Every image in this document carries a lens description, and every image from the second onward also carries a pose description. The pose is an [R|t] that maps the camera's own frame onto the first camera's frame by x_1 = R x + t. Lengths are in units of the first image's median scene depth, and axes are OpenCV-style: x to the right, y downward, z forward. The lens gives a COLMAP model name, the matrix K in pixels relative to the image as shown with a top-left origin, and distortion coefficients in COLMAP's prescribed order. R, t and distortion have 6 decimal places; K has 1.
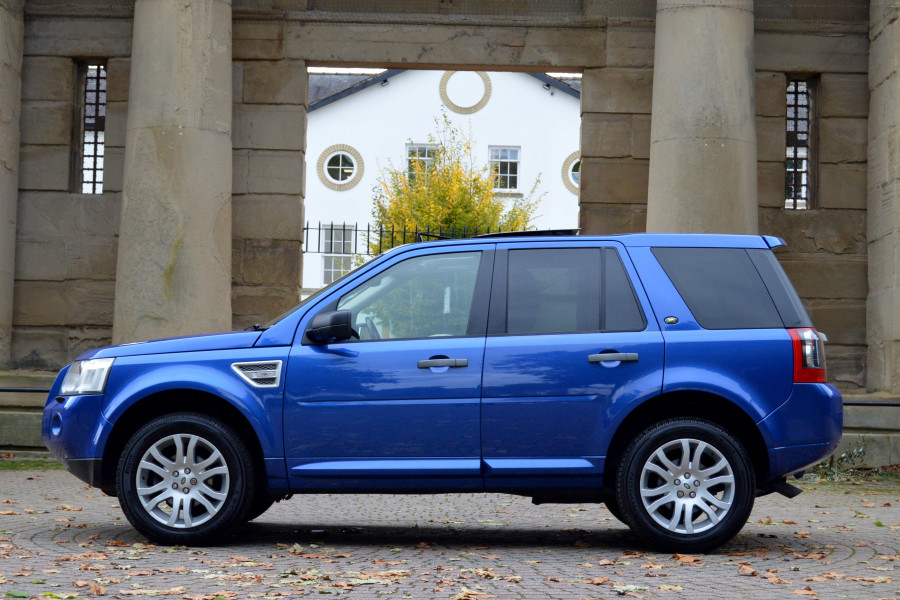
lens RADIAL K [[1883.5, 0, 425.9], [0, 1883.5, 289.1], [0, 0, 1]] dist [-0.013601, 0.019370]
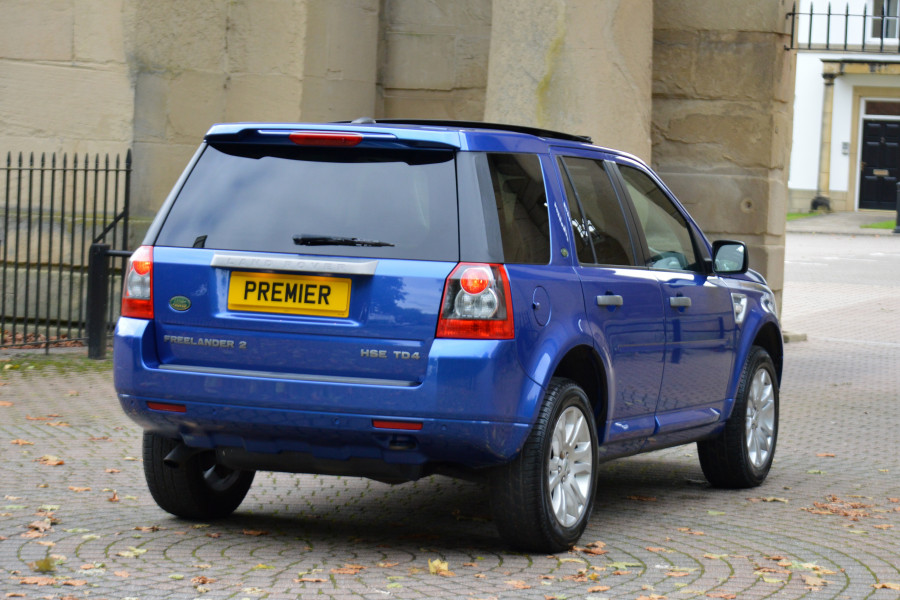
lens RADIAL K [[2809.0, 0, 450.8], [0, 2809.0, 299.8], [0, 0, 1]] dist [0.123813, -0.830311]
pose [[0.921306, 0.036214, -0.387148, 0.218015], [0.003495, 0.994842, 0.101374, -0.033268], [0.388822, -0.094749, 0.916428, 0.029431]]
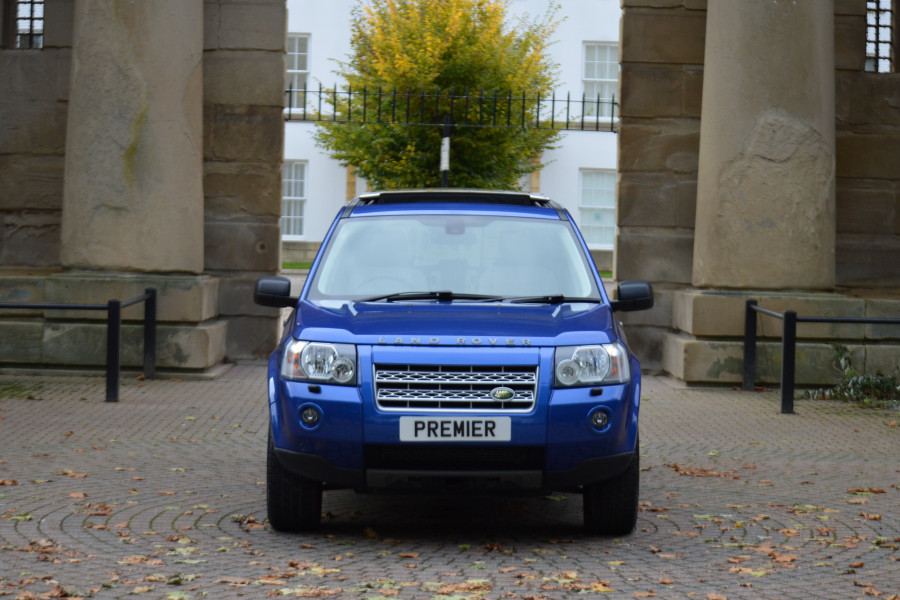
lens RADIAL K [[2479.6, 0, 450.0], [0, 2479.6, 299.6], [0, 0, 1]] dist [-0.250927, -0.355693]
pose [[0.999547, 0.000410, 0.030105, -0.026058], [-0.003169, 0.995788, 0.091633, -0.041240], [-0.029940, -0.091687, 0.995338, -0.087313]]
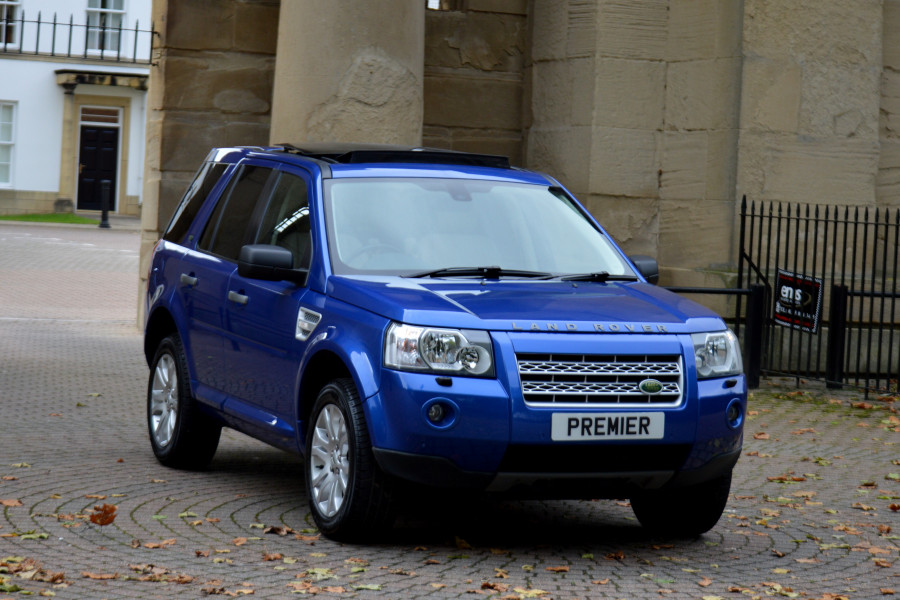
lens RADIAL K [[2712.6, 0, 418.7], [0, 2712.6, 296.9], [0, 0, 1]] dist [-0.225816, -0.811148]
pose [[0.919026, 0.007730, 0.394122, -0.244319], [-0.053769, 0.992922, 0.105904, -0.042607], [-0.390514, -0.118520, 0.912936, -0.018930]]
